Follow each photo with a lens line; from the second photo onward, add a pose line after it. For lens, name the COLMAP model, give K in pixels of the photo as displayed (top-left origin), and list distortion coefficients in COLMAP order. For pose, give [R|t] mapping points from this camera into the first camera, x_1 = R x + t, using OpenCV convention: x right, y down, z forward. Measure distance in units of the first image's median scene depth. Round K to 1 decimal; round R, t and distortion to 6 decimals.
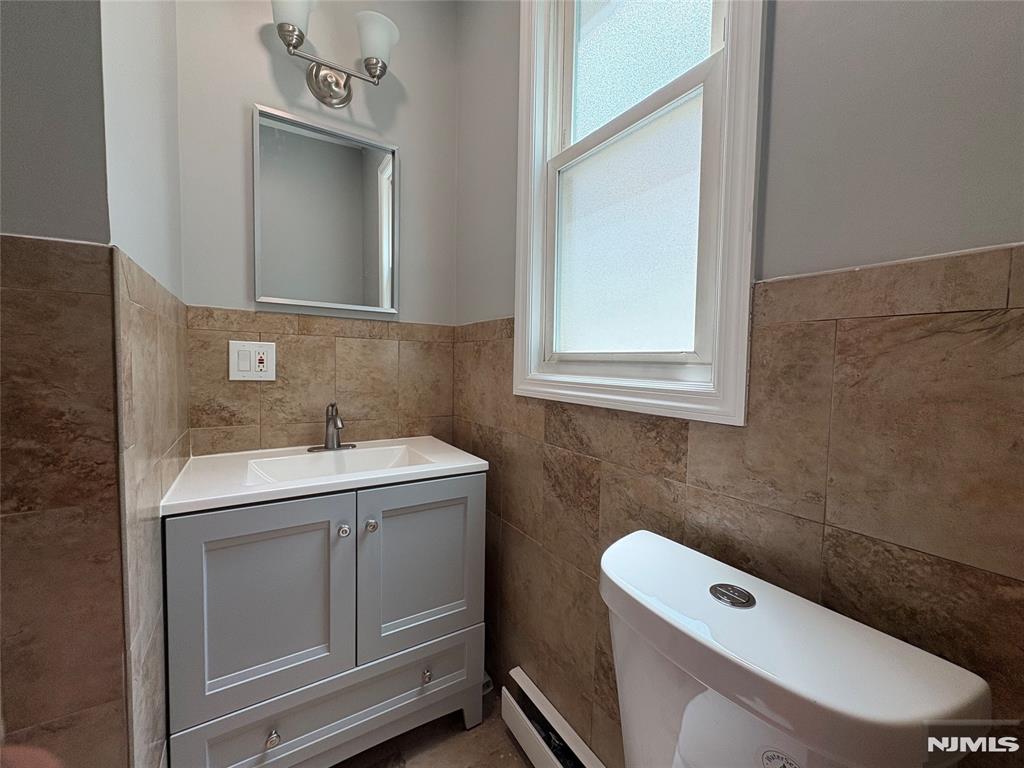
lens RADIAL K [[408.9, 0, 512.0], [0, 408.9, 384.0], [0, 0, 1]] dist [0.001470, -0.000150]
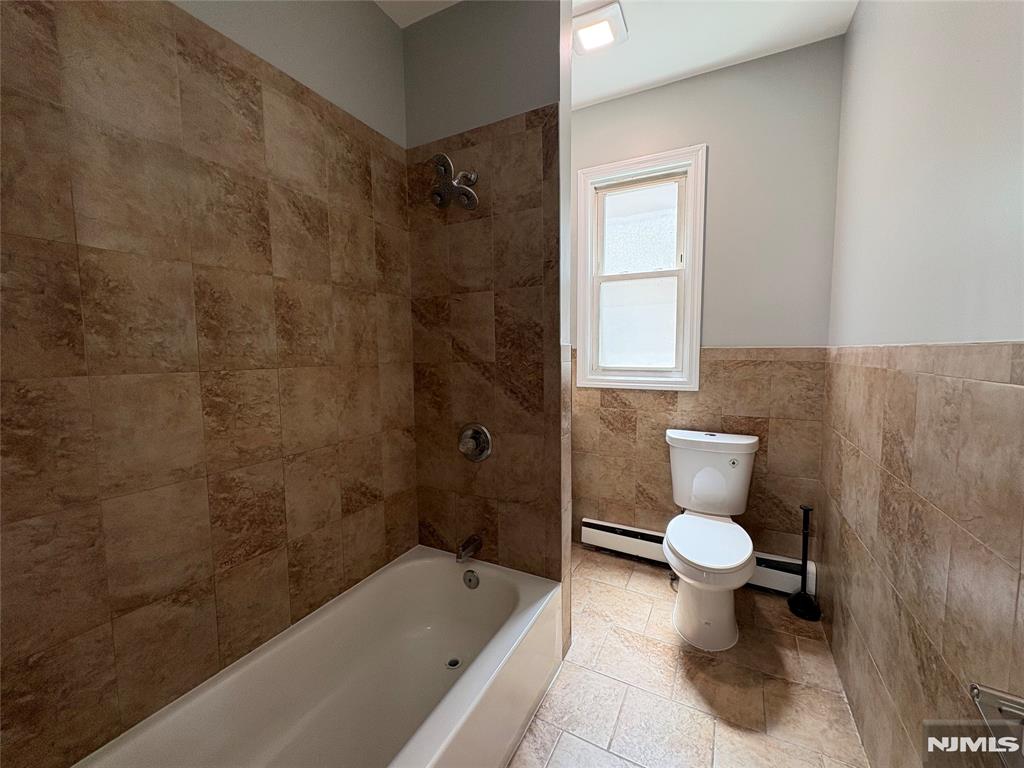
lens RADIAL K [[408.9, 0, 512.0], [0, 408.9, 384.0], [0, 0, 1]] dist [0.001470, -0.000150]
pose [[0.865361, -0.057340, 0.497858, -1.925852], [0.044597, 0.998302, 0.037462, -0.116610], [-0.499161, -0.010216, 0.866449, -0.900213]]
